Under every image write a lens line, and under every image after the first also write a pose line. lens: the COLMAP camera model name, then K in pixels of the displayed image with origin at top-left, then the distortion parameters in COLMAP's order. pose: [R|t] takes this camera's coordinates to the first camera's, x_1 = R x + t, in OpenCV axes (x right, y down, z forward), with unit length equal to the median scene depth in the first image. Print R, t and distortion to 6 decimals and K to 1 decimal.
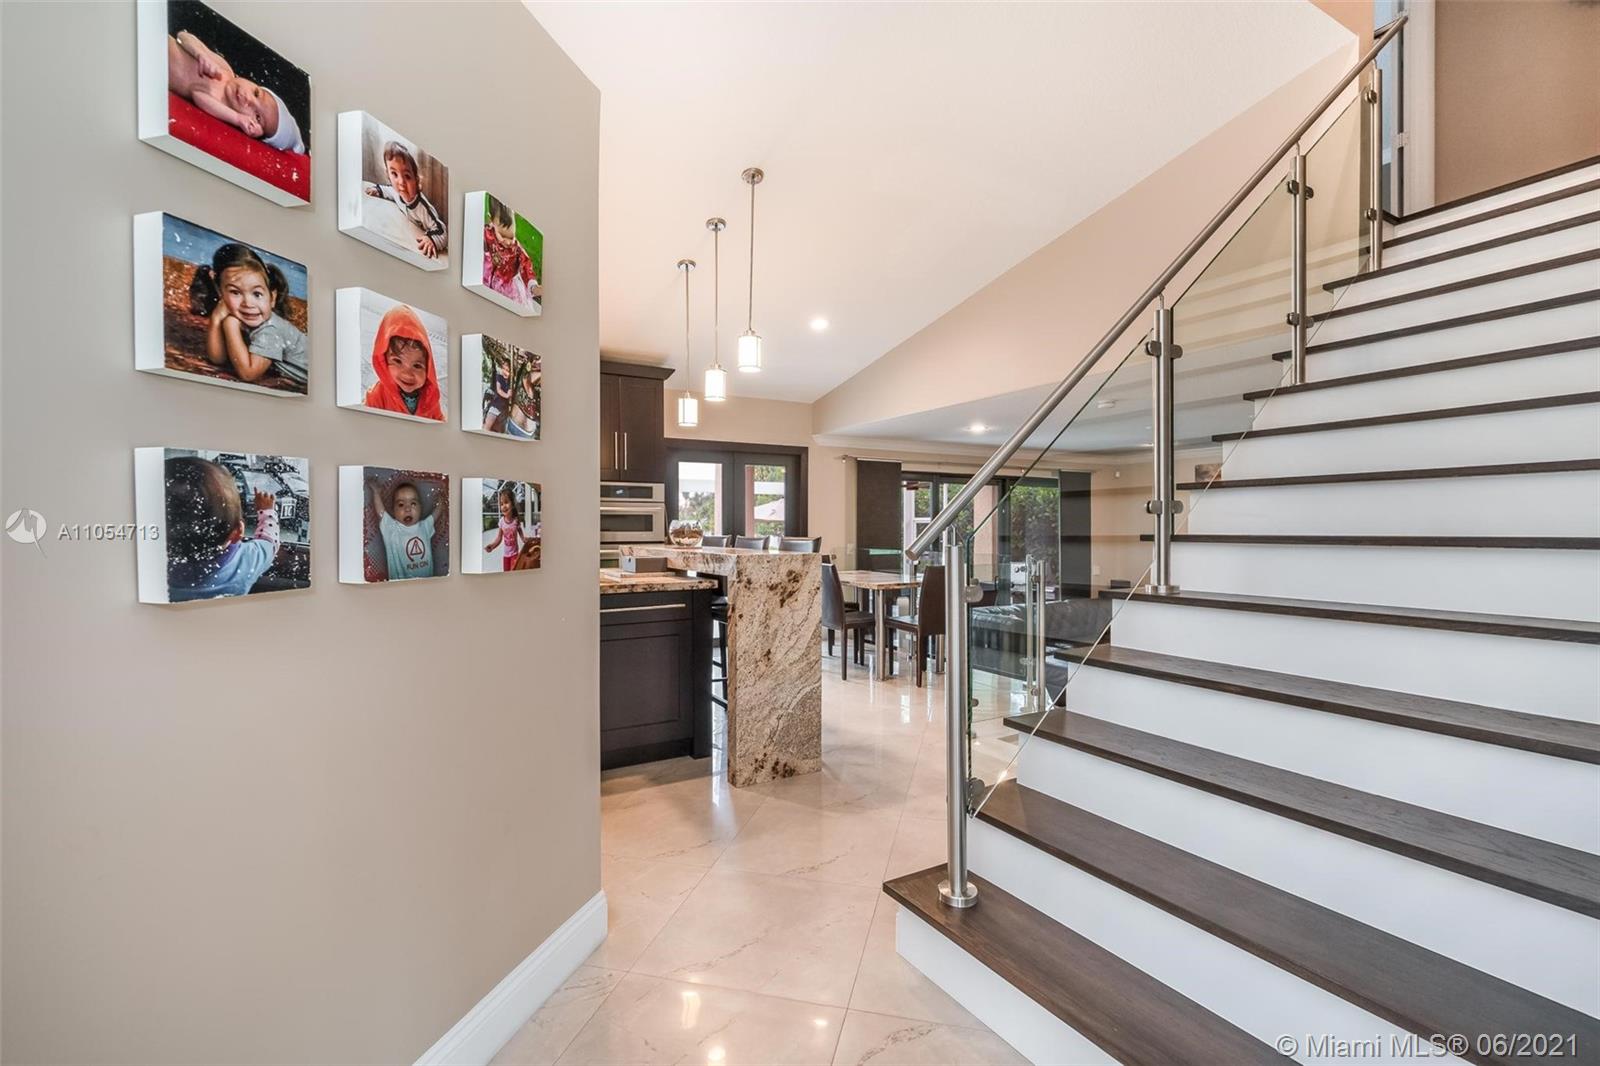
lens RADIAL K [[696.2, 0, 800.0], [0, 696.2, 533.0], [0, 0, 1]] dist [-0.000891, 0.000140]
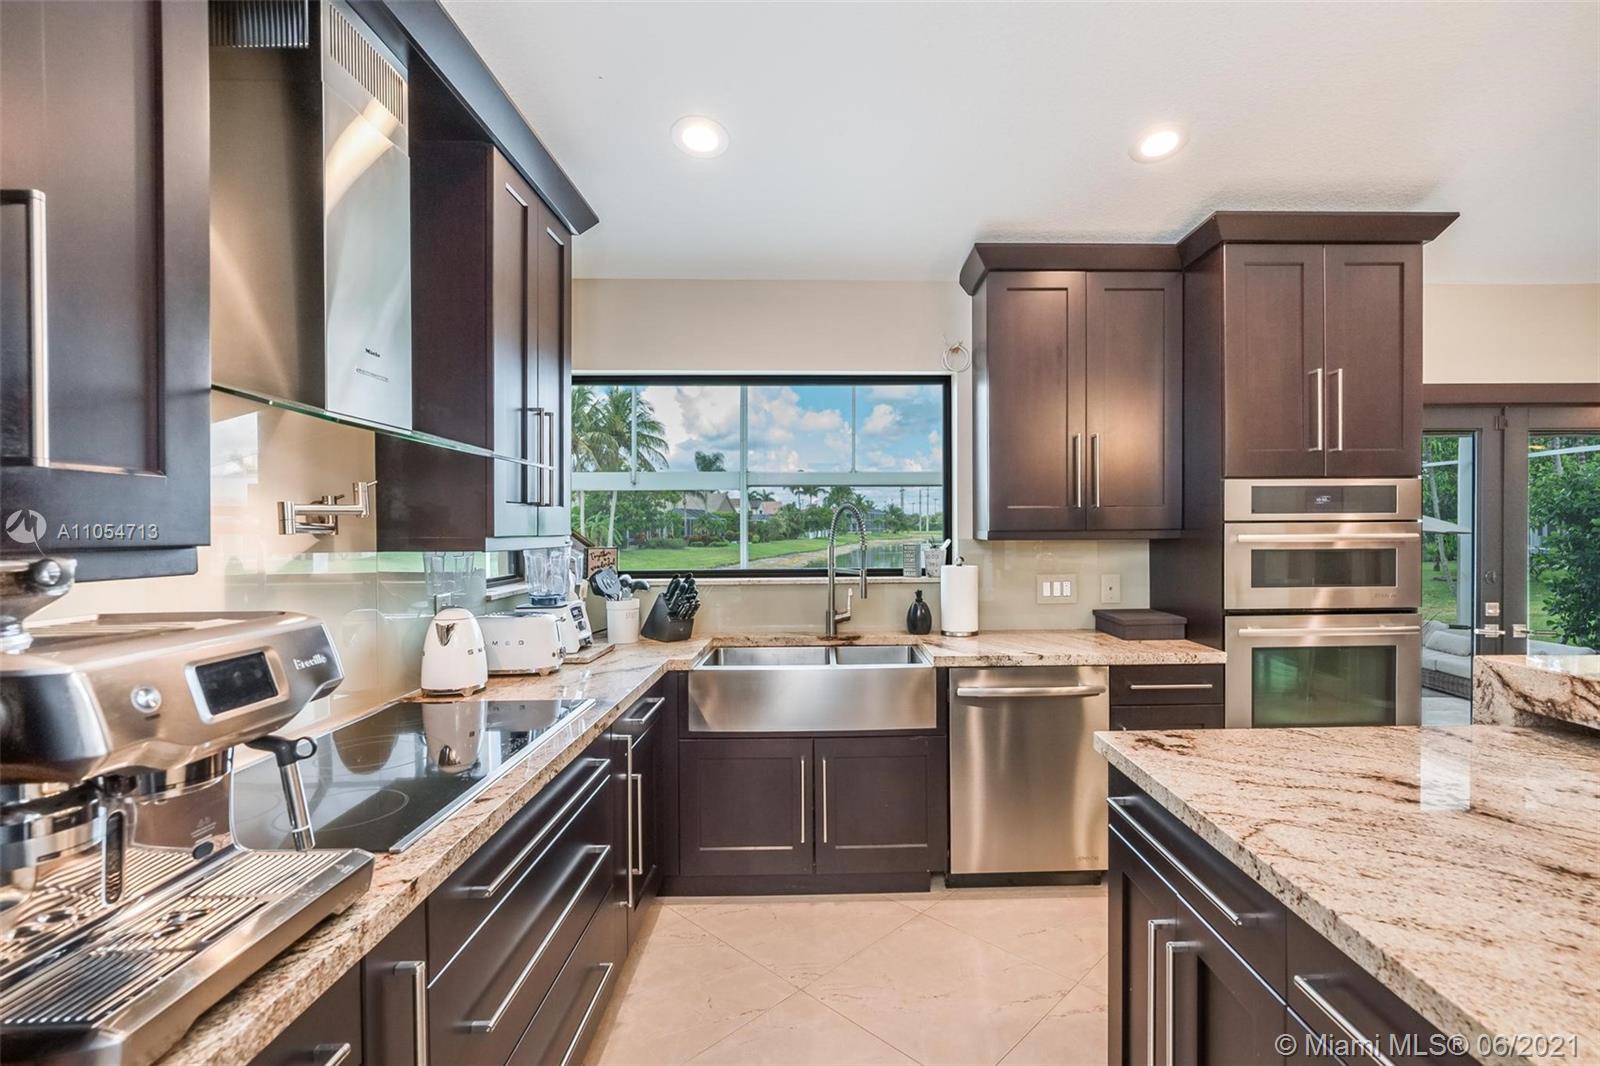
lens RADIAL K [[729.3, 0, 856.4], [0, 729.3, 534.0], [0, 0, 1]] dist [-0.000525, 0.000008]
pose [[0.881354, 0.003871, -0.472440, -1.056451], [-0.002243, 0.999989, 0.004009, -0.135775], [0.472451, -0.002474, 0.881354, 1.594286]]
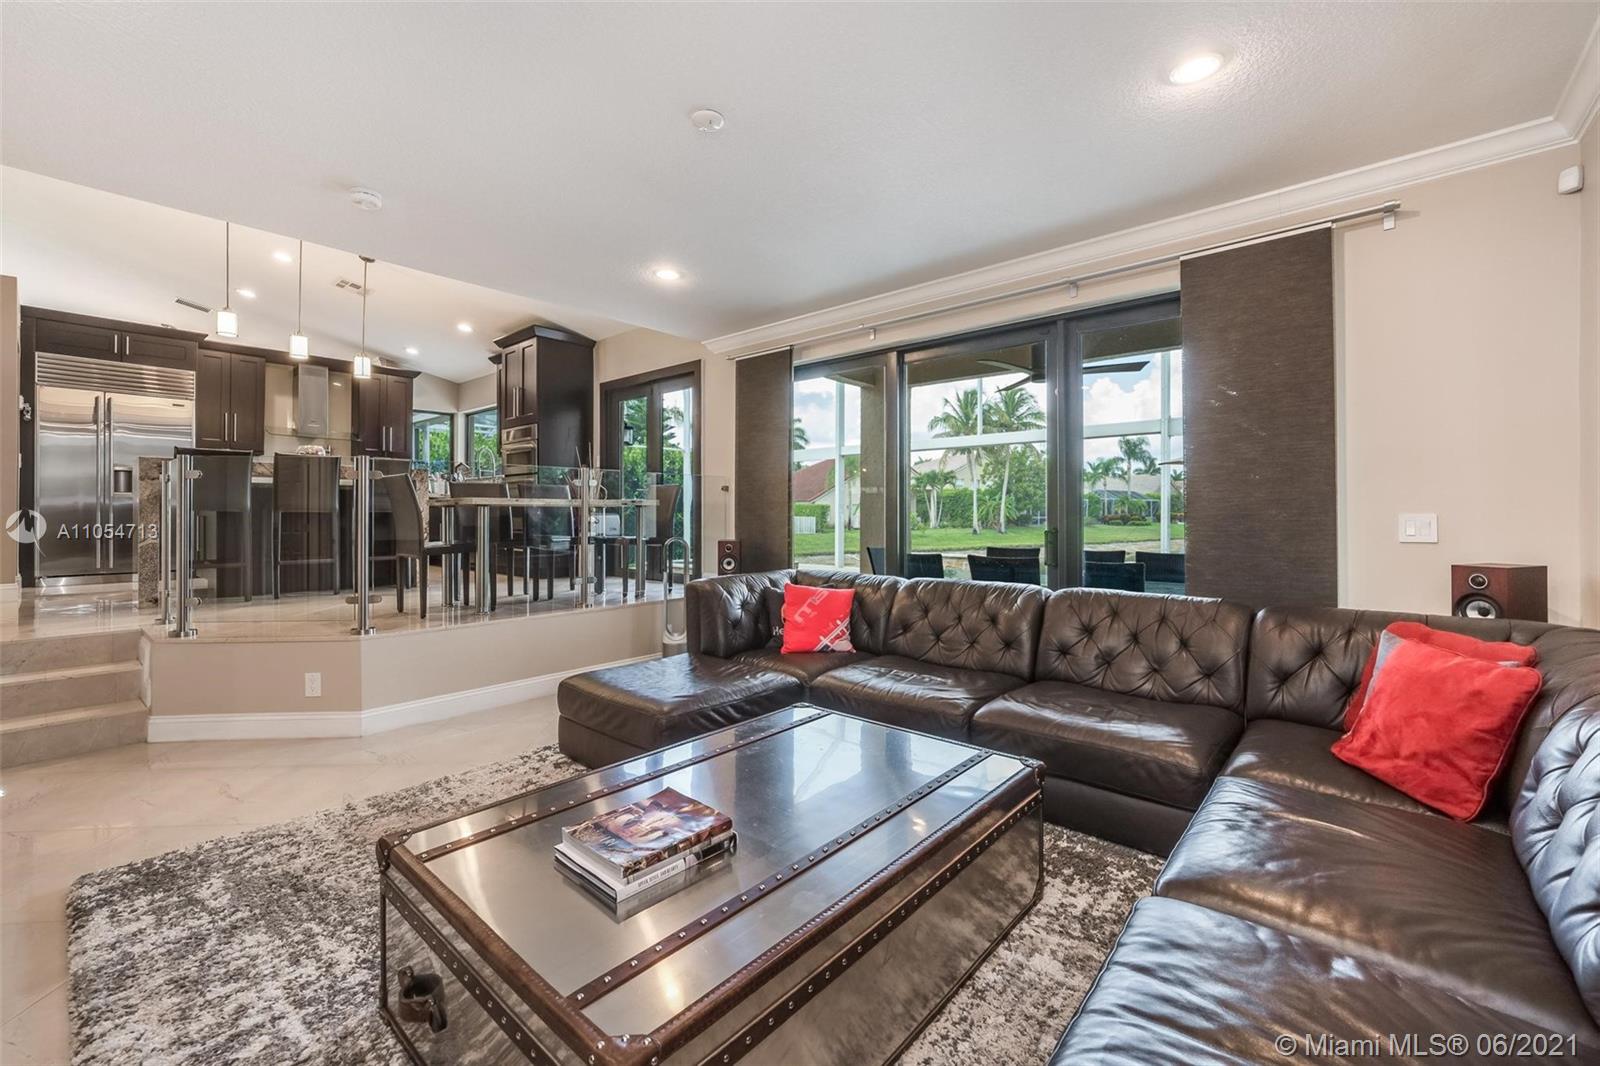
lens RADIAL K [[667.3, 0, 801.2], [0, 667.3, 516.5], [0, 0, 1]] dist [0.000485, 0.000075]
pose [[0.319339, 0.005496, -0.947625, 3.738789], [-0.006454, 0.999973, 0.003624, 0.292876], [0.947619, 0.004959, 0.319366, 3.930814]]
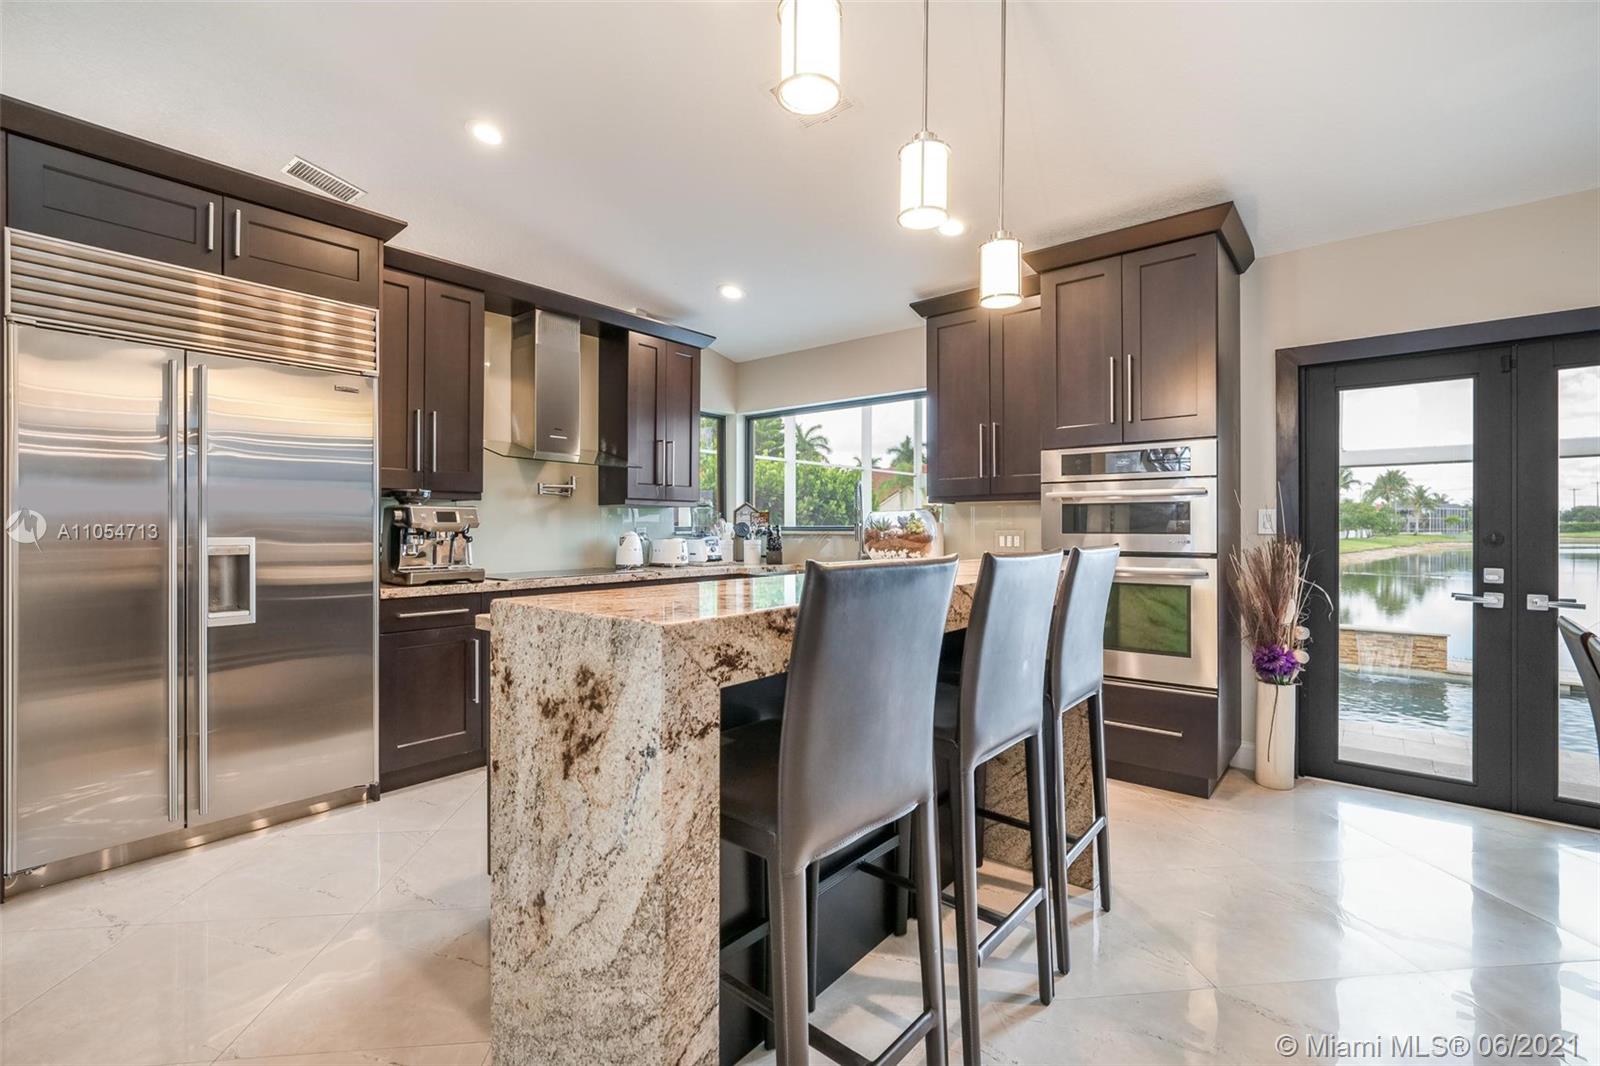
lens RADIAL K [[706.6, 0, 798.8], [0, 706.6, 526.6], [0, 0, 1]] dist [-0.001319, 0.000027]
pose [[0.344877, 0.003156, -0.938643, 0.648673], [-0.010305, 0.999947, -0.000424, -0.019282], [0.938591, 0.009819, 0.344891, 2.043647]]
